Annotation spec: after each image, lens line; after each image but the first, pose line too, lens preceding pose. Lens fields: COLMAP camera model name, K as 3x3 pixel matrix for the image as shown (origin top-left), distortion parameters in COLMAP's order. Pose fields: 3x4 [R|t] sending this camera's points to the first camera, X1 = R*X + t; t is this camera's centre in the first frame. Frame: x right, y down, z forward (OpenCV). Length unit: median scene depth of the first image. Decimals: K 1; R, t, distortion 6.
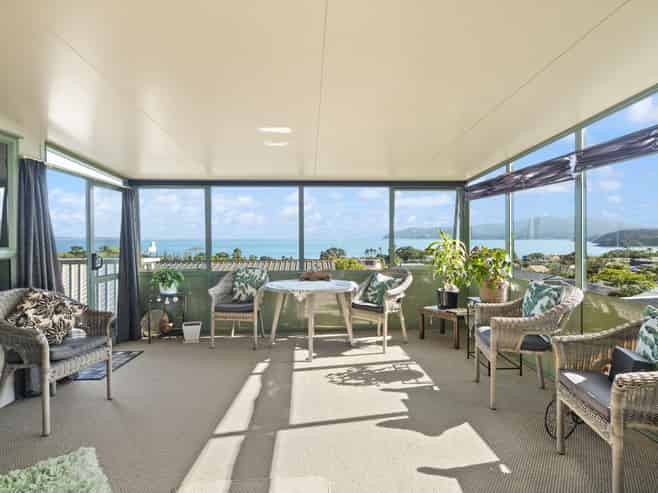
lens RADIAL K [[342.8, 0, 327.3], [0, 342.8, 241.9], [0, 0, 1]] dist [-0.002108, 0.002706]
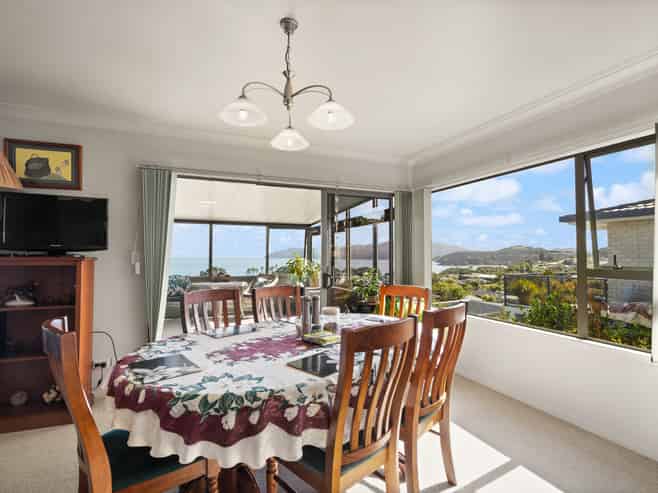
lens RADIAL K [[342.8, 0, 326.9], [0, 342.8, 245.7], [0, 0, 1]] dist [-0.002108, 0.002706]
pose [[0.943103, 0.017509, 0.332038, -0.093337], [-0.002465, 0.998953, -0.045676, 0.010197], [-0.332490, 0.042258, 0.942159, -0.664879]]
